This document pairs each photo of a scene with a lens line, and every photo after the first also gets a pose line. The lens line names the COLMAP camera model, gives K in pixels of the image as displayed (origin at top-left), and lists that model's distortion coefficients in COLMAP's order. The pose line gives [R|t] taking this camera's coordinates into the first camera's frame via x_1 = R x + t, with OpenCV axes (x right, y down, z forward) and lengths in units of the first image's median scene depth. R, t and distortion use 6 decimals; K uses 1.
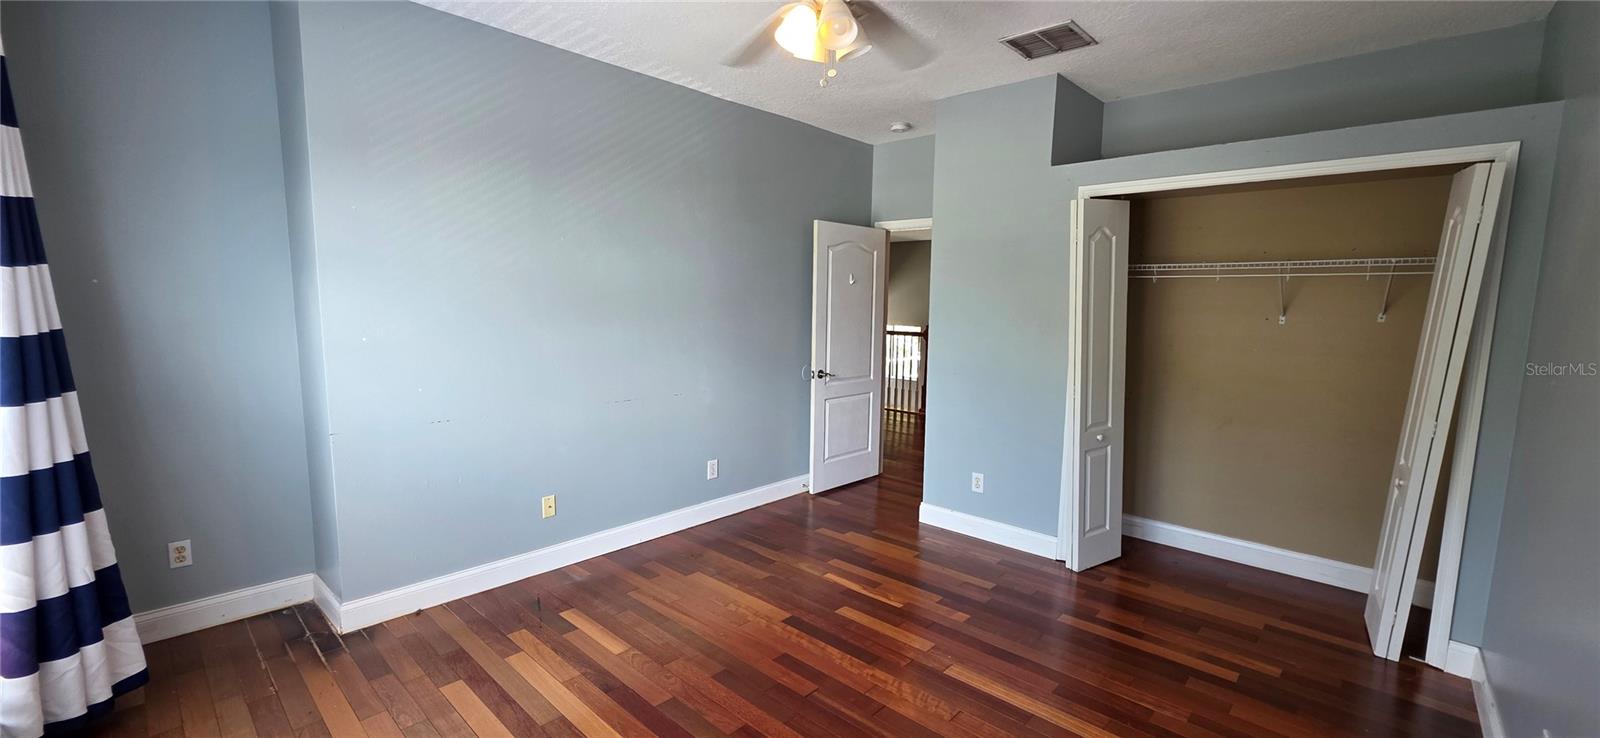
lens RADIAL K [[641.9, 0, 807.3], [0, 641.9, 376.5], [0, 0, 1]] dist [0.002113, -0.000090]
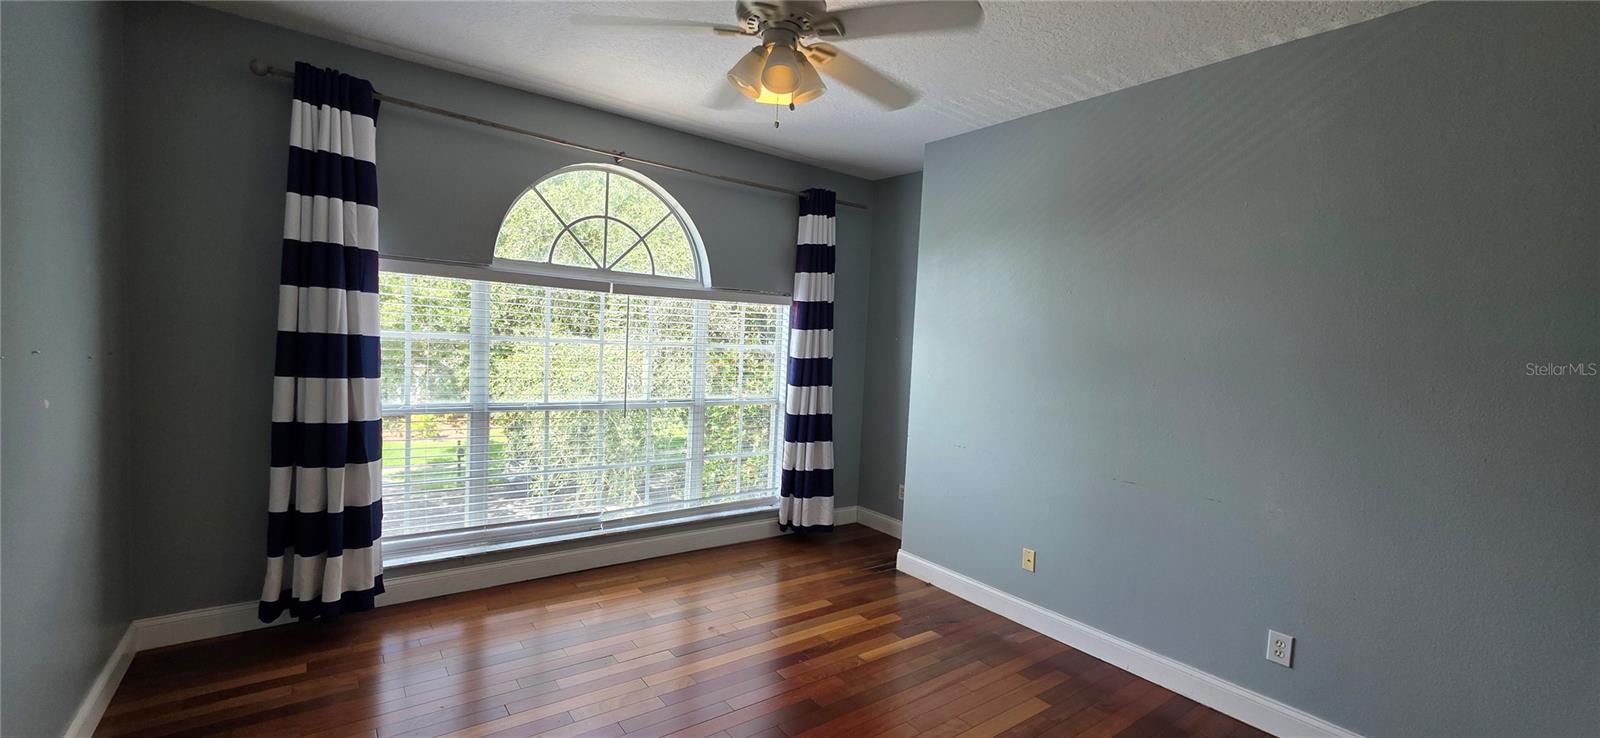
lens RADIAL K [[641.9, 0, 807.3], [0, 641.9, 376.5], [0, 0, 1]] dist [0.002113, -0.000090]
pose [[-0.173138, 0.034262, -0.984302, 0.637875], [-0.171424, 0.983092, 0.064373, -0.082931], [0.969864, 0.179878, -0.164337, 0.796594]]
